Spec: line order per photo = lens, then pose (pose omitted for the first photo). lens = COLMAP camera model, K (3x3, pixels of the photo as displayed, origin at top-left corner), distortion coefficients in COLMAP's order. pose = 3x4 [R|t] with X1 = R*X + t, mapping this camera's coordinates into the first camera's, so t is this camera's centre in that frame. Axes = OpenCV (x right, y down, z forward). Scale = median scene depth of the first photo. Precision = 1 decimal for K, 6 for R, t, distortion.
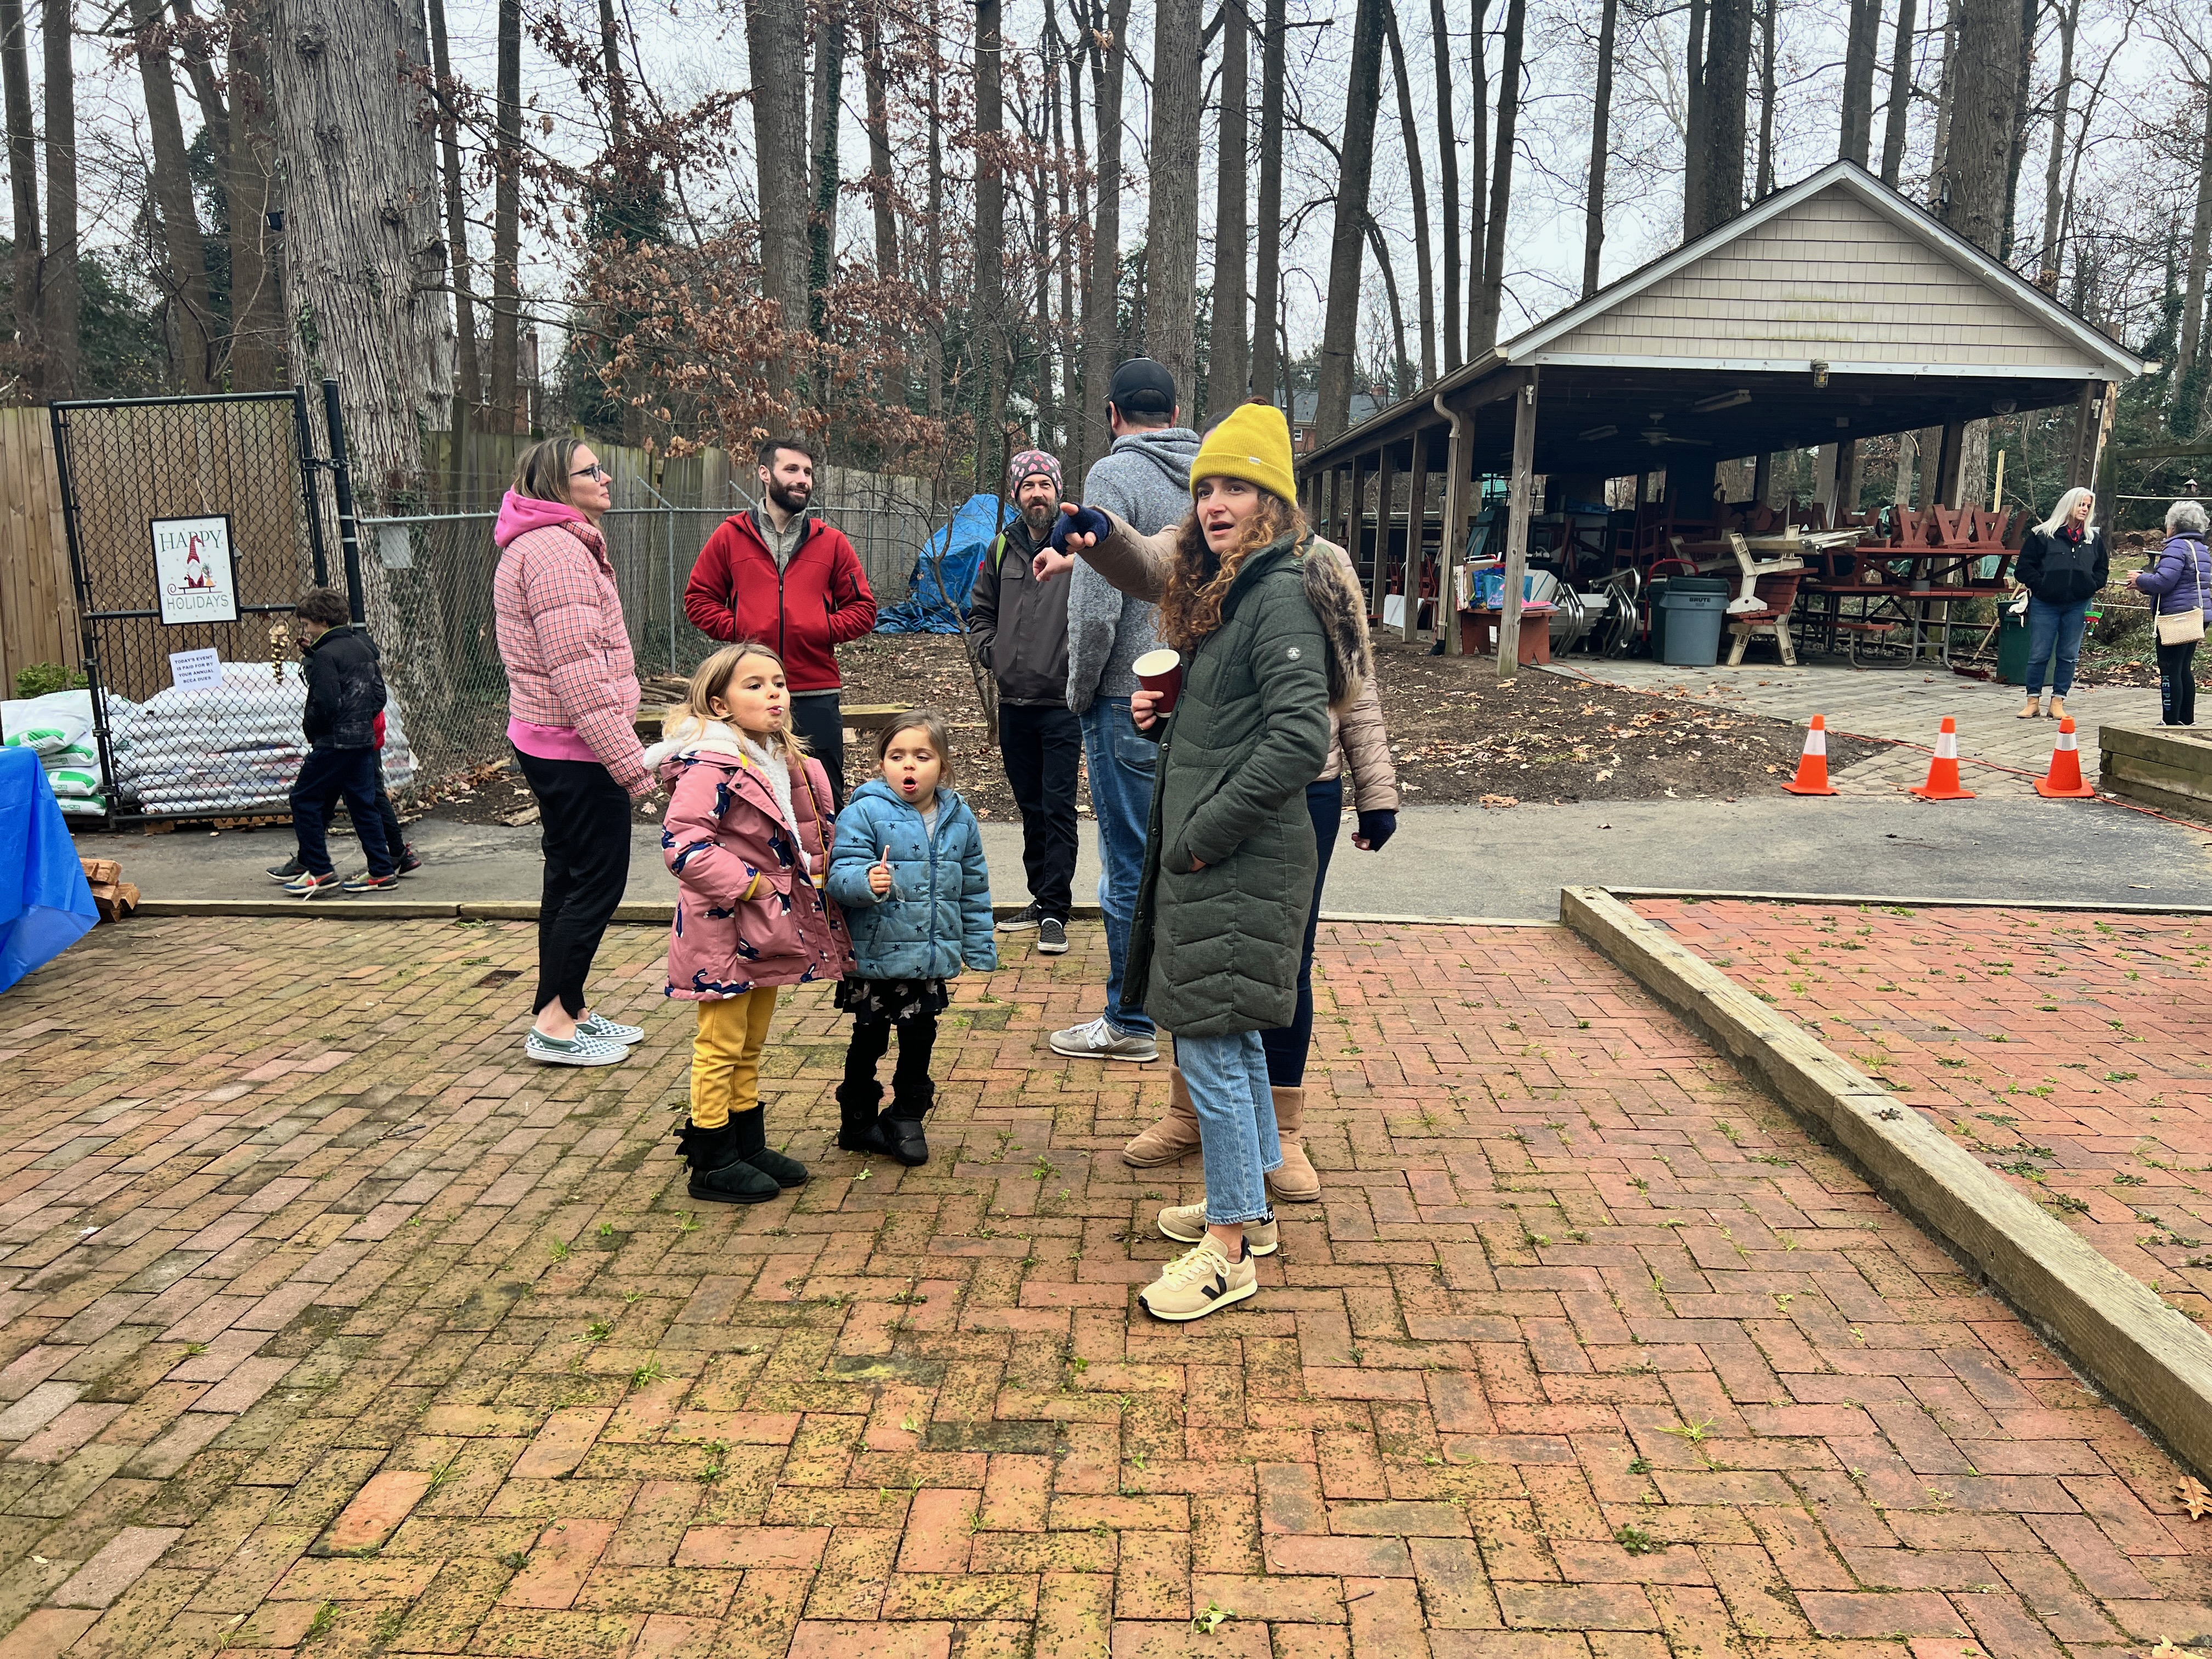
lens RADIAL K [[1659.4, 0, 1105.4], [0, 1659.4, 823.5], [0, 0, 1]] dist [0.056866, -0.062246]
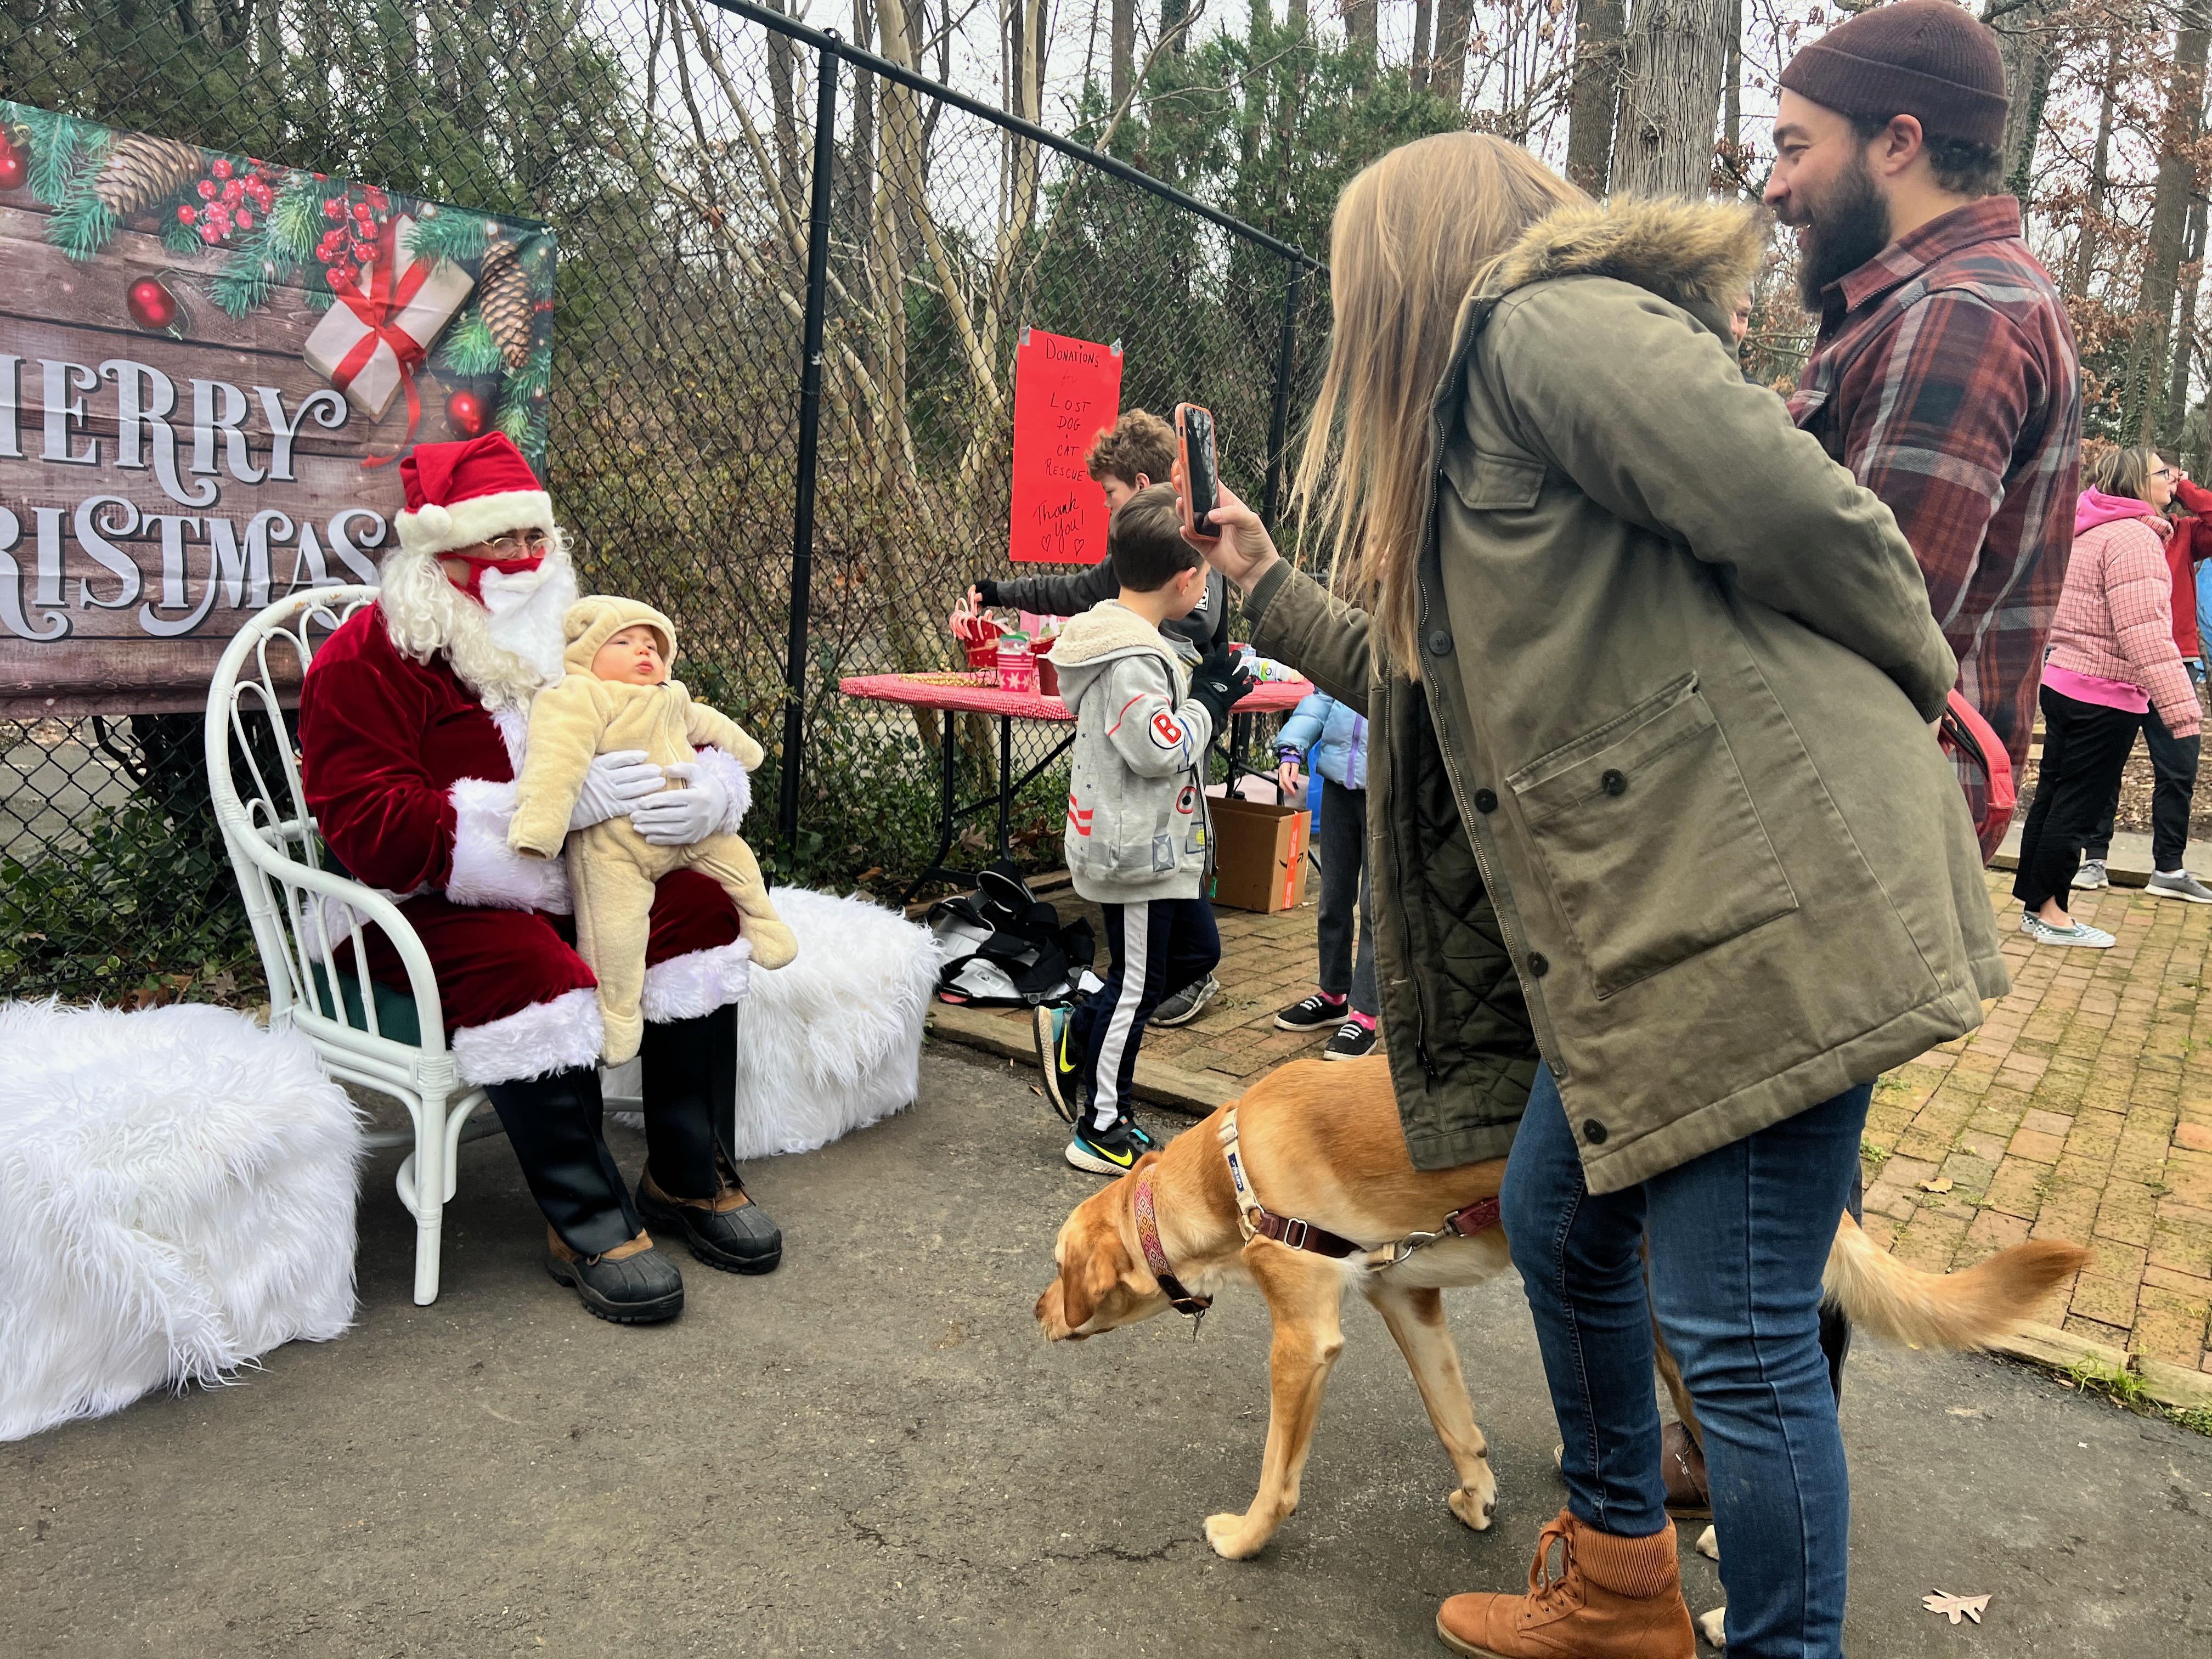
lens RADIAL K [[1659.4, 0, 1100.1], [0, 1659.4, 815.0], [0, 0, 1]] dist [0.056866, -0.062246]
pose [[0.839395, 0.119116, -0.530309, -0.109945], [-0.131079, 0.991256, 0.015174, 0.049724], [0.527480, 0.056776, 0.847668, -0.185113]]
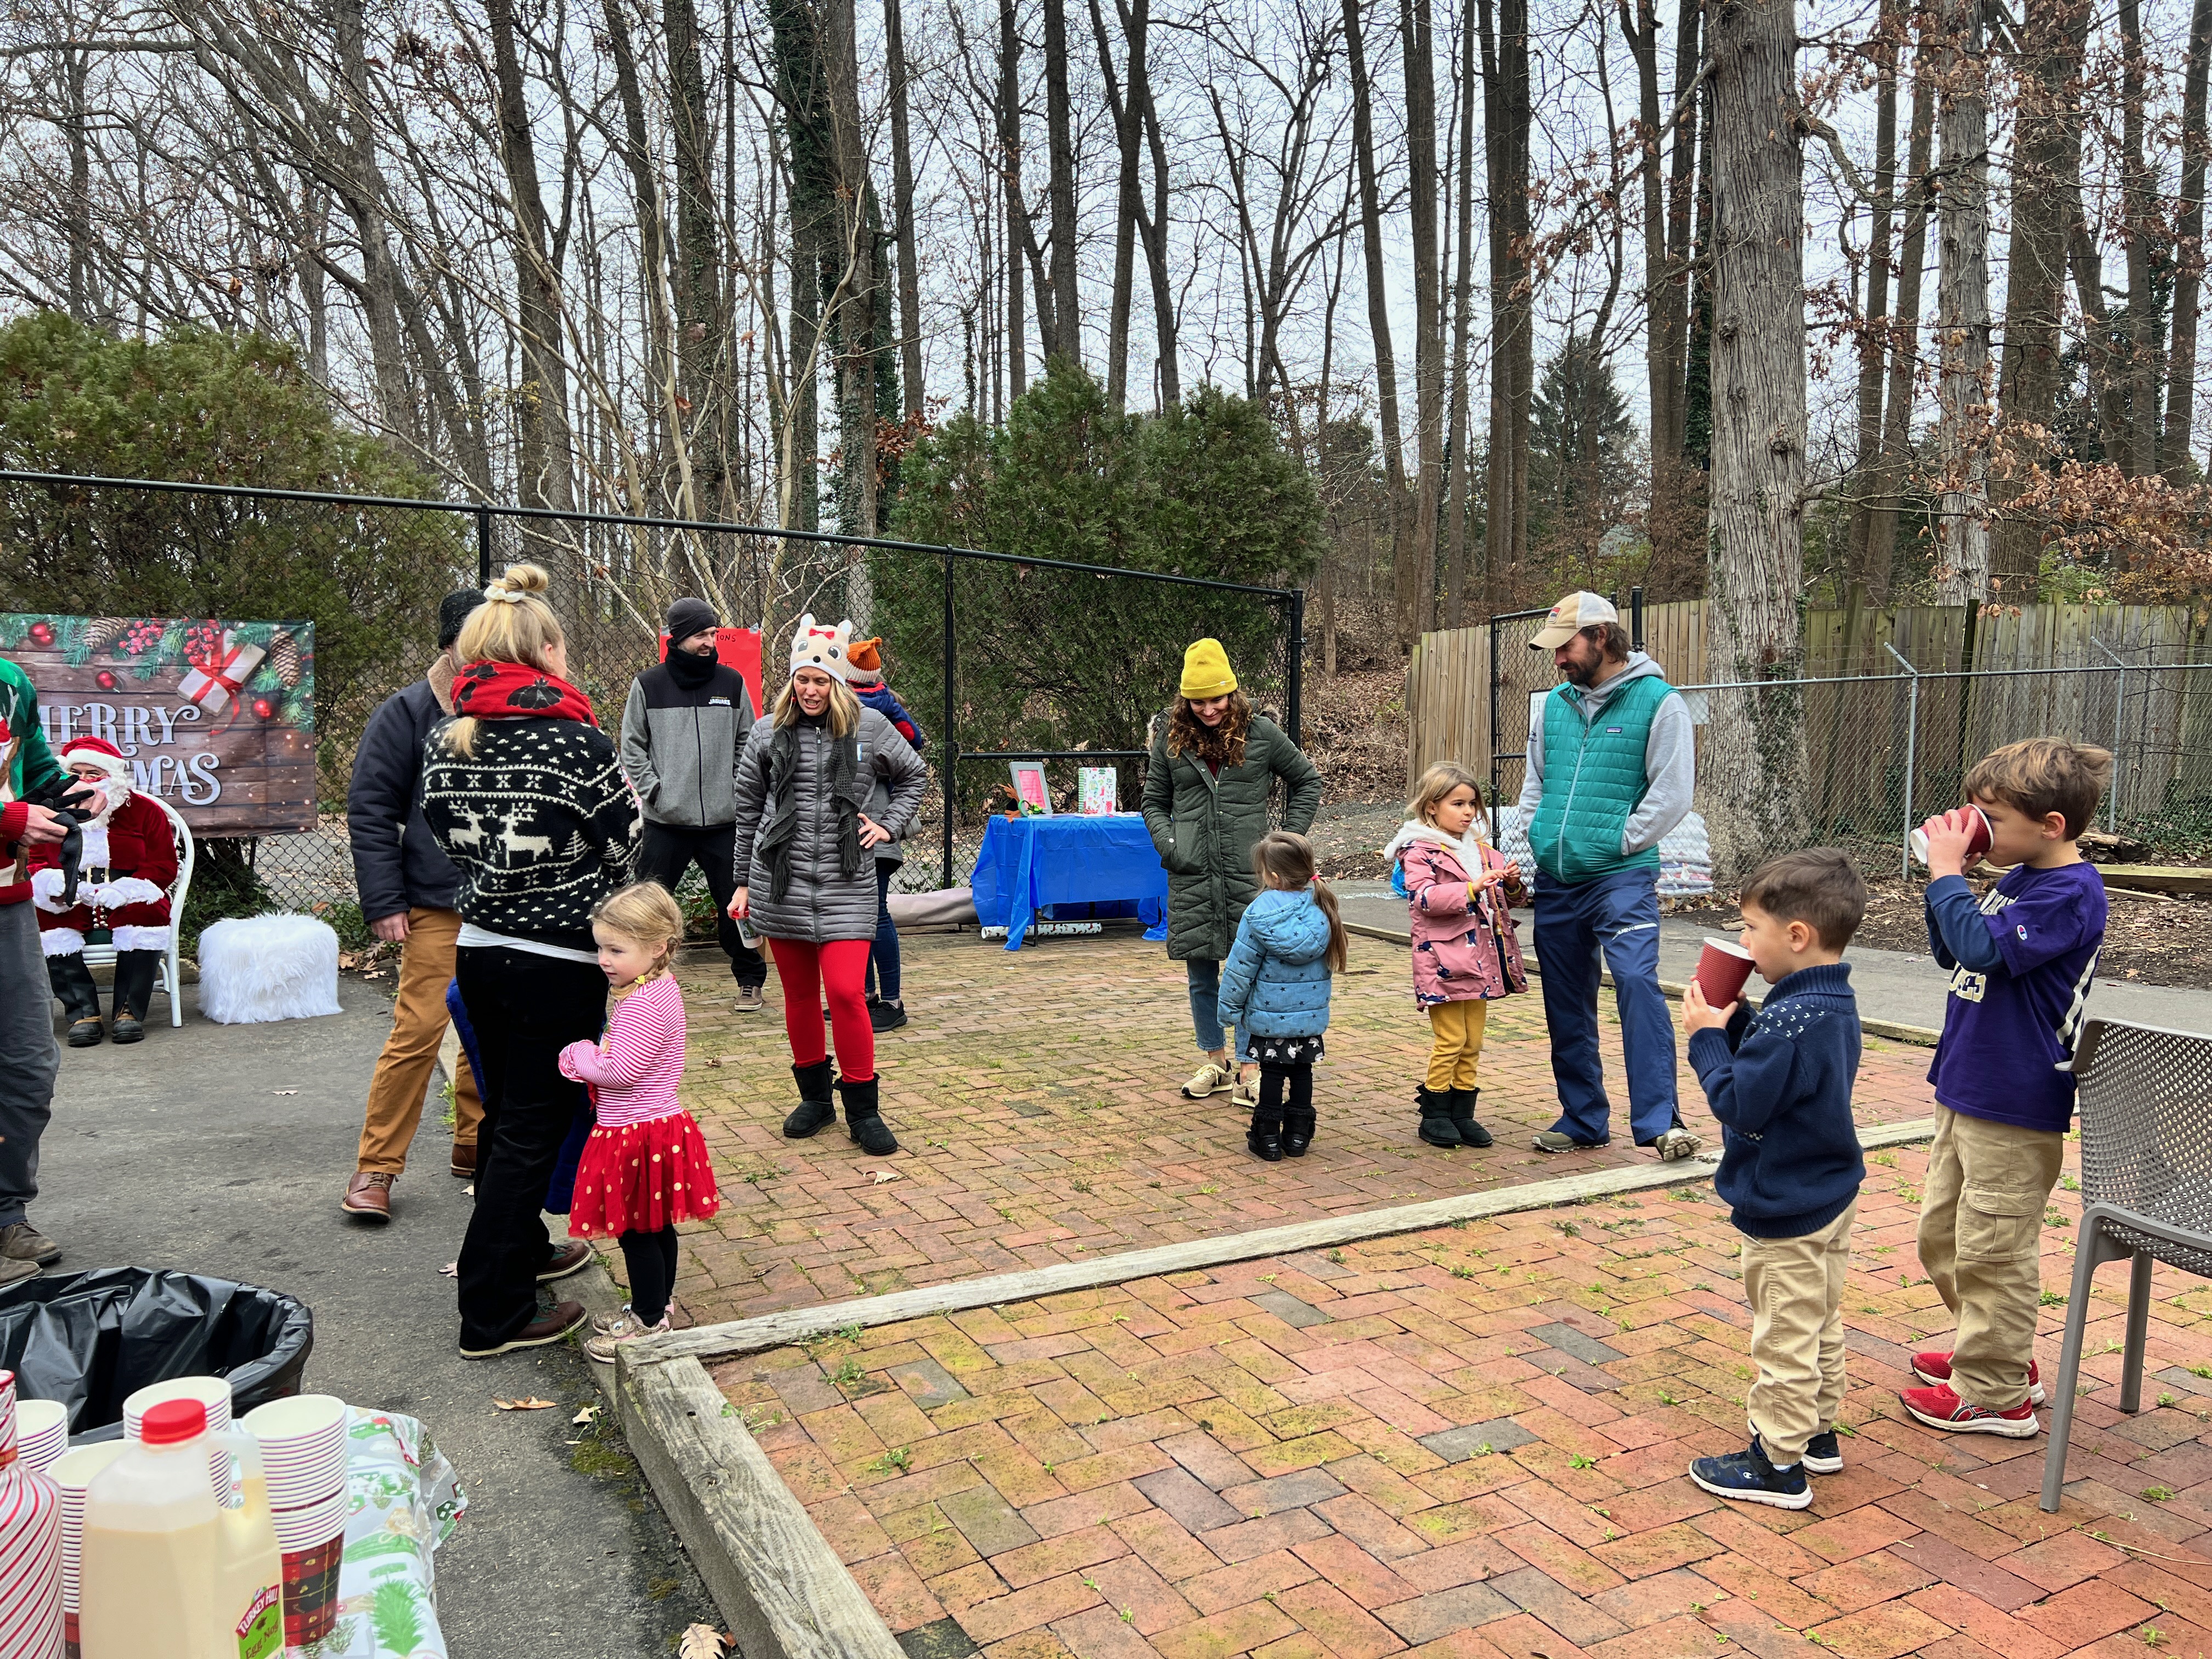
lens RADIAL K [[1659.4, 0, 1106.9], [0, 1659.4, 820.2], [0, 0, 1]] dist [0.056866, -0.062246]
pose [[0.478051, 0.051768, -0.876805, 0.441212], [-0.136501, 0.990512, -0.015942, 0.002567], [0.867661, 0.127306, 0.480581, -0.002072]]
